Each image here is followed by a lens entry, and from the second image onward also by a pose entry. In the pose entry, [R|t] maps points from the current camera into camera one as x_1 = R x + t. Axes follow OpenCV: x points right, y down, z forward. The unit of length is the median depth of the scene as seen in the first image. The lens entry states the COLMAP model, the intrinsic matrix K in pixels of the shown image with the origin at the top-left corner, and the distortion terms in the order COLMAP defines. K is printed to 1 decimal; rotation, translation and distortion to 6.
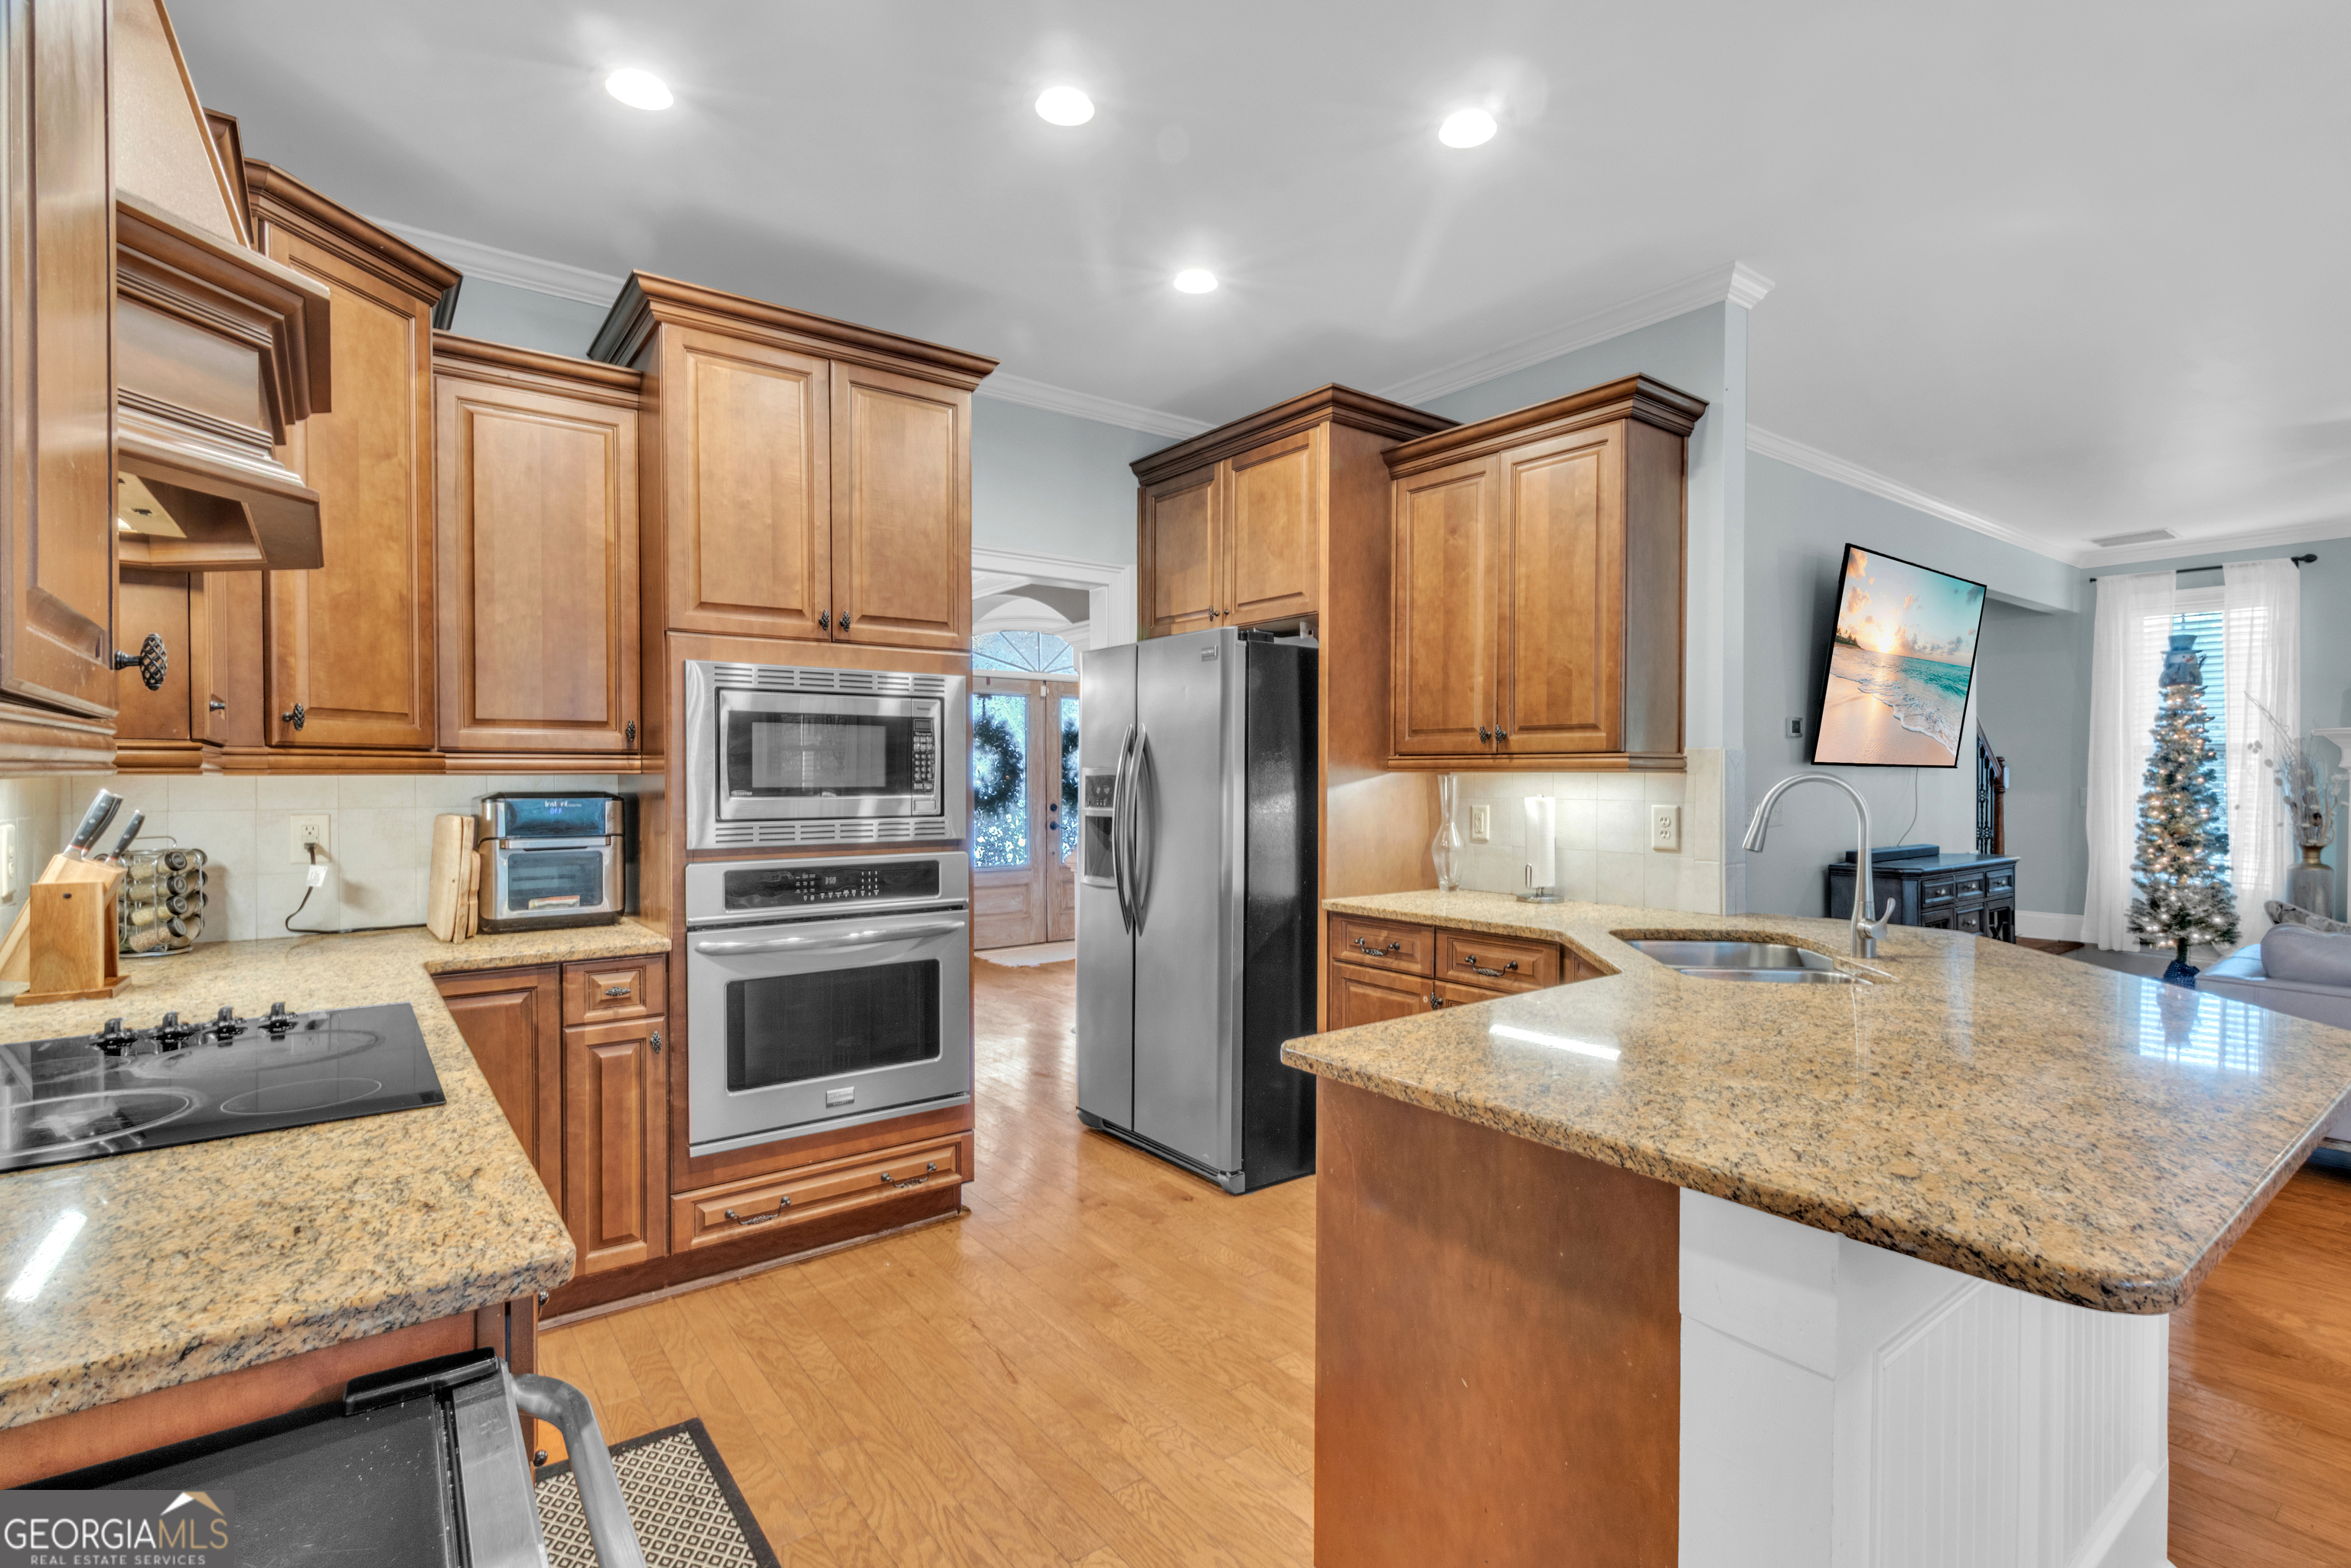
lens RADIAL K [[1258.6, 0, 1045.6], [0, 1258.6, 788.5], [0, 0, 1]] dist [-0.000556, -0.000353]
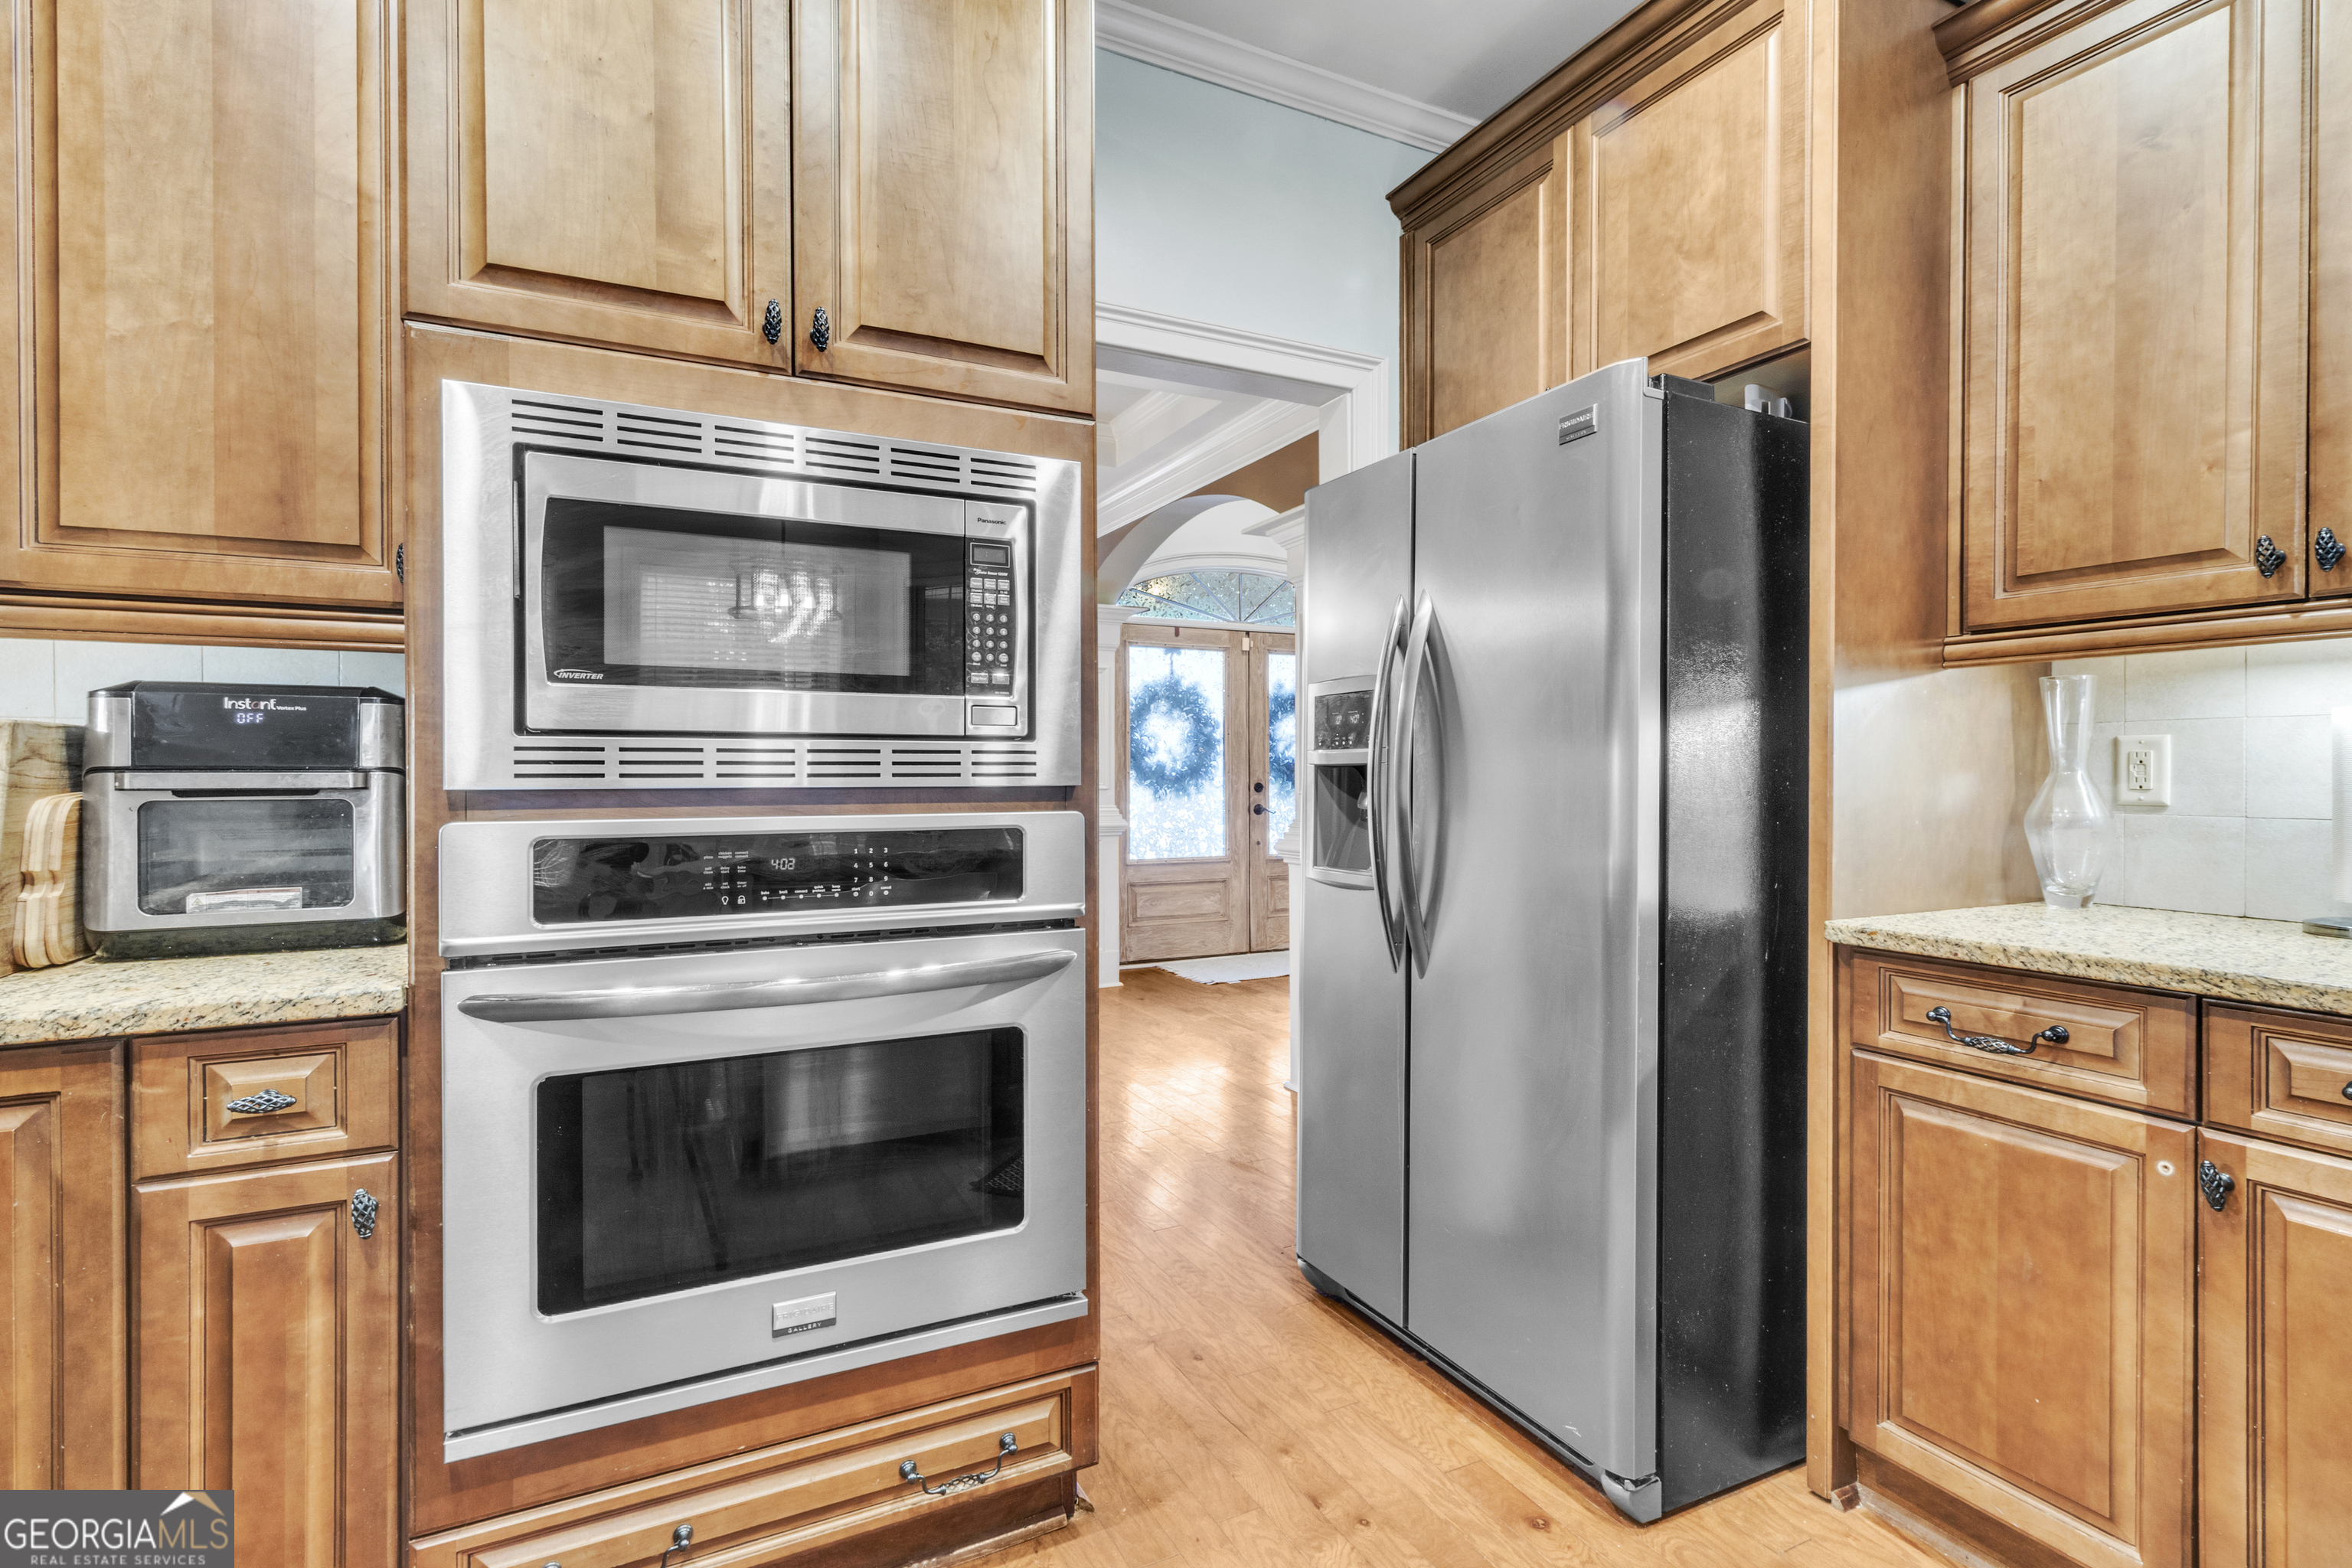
lens RADIAL K [[1134.7, 0, 997.4], [0, 1134.7, 791.7], [0, 0, 1]] dist [-0.000626, 0.000433]
pose [[0.975988, 0.000501, -0.217824, 0.002514], [-0.000564, 1.000000, -0.000227, 0.039888], [0.217824, 0.000345, 0.975988, 0.523046]]
